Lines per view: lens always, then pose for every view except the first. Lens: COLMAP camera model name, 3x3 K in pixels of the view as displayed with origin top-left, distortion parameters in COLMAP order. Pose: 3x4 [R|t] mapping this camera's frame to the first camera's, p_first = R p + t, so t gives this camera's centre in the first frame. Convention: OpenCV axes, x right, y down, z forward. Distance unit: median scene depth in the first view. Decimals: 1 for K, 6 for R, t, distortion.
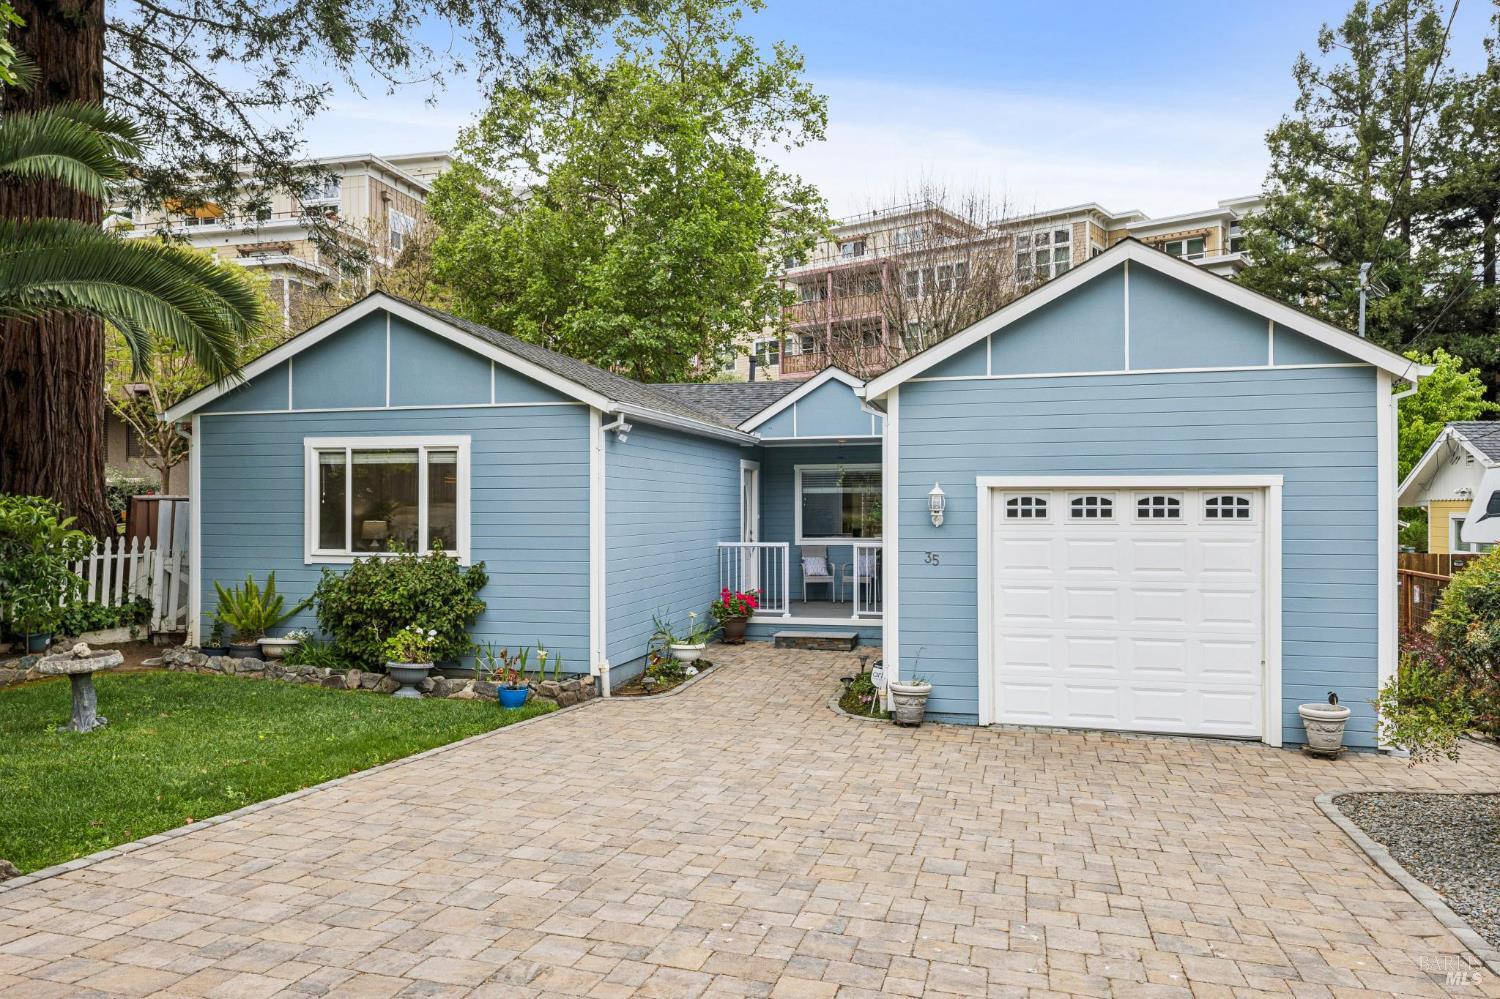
lens RADIAL K [[980.8, 0, 747.7], [0, 980.8, 508.7], [0, 0, 1]] dist [0.002283, -0.012603]
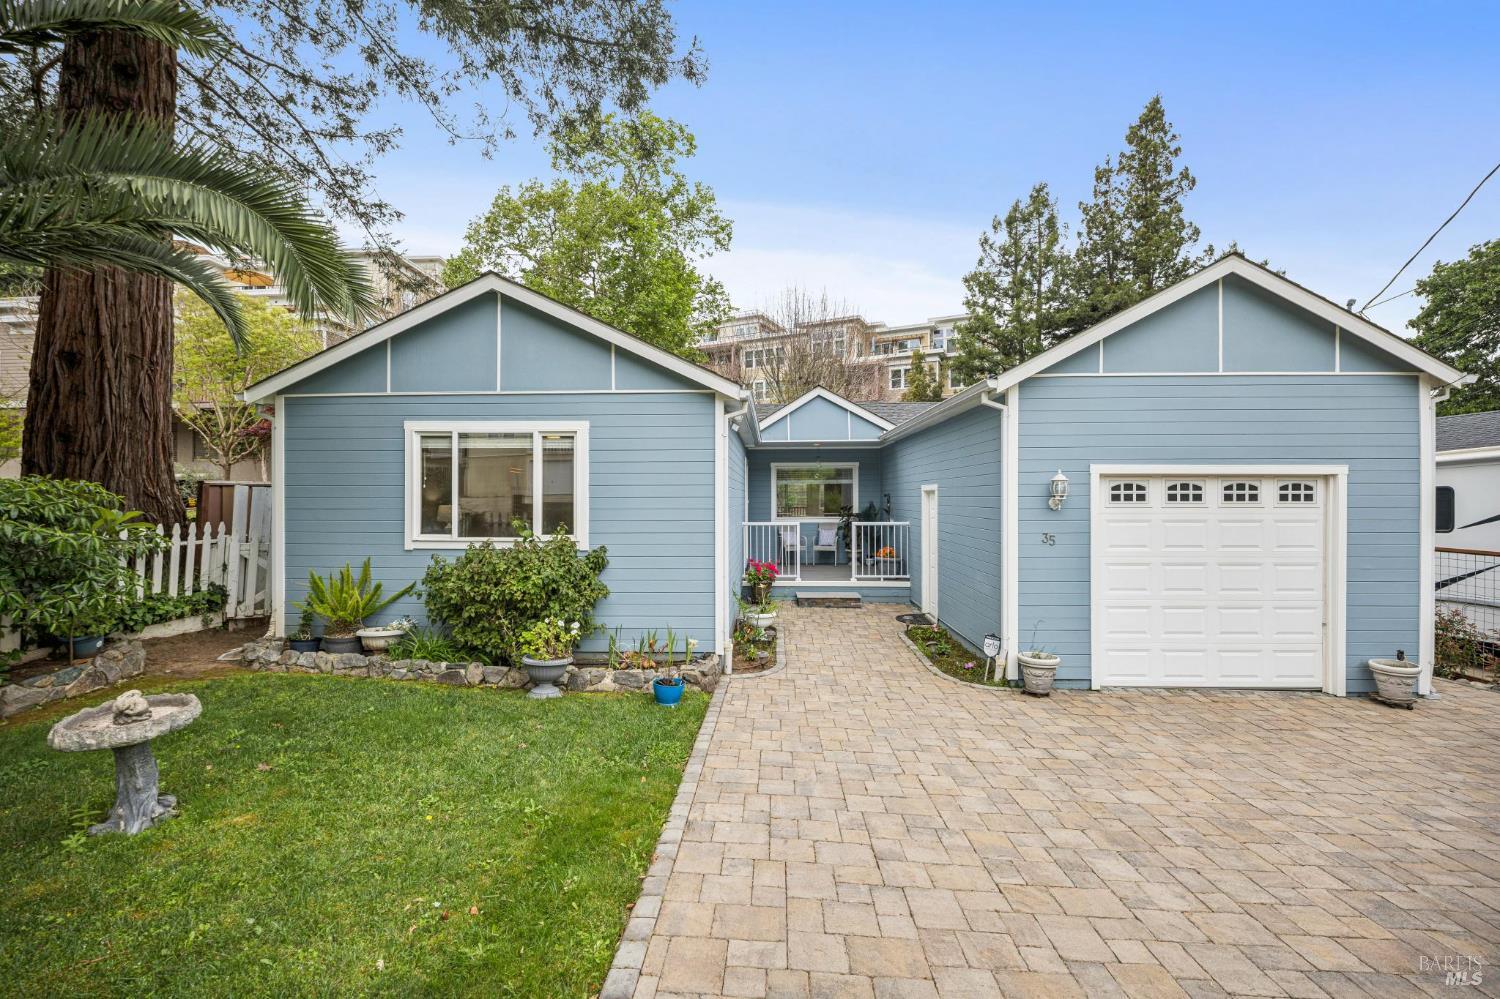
lens RADIAL K [[594.0, 0, 747.1], [0, 594.0, 498.7], [0, 0, 1]] dist [-0.013028, -0.003510]
pose [[0.981374, 0.000277, 0.192104, -0.231620], [-0.000671, 0.999998, 0.001989, 0.003865], [-0.192103, -0.002081, 0.981372, 0.357041]]
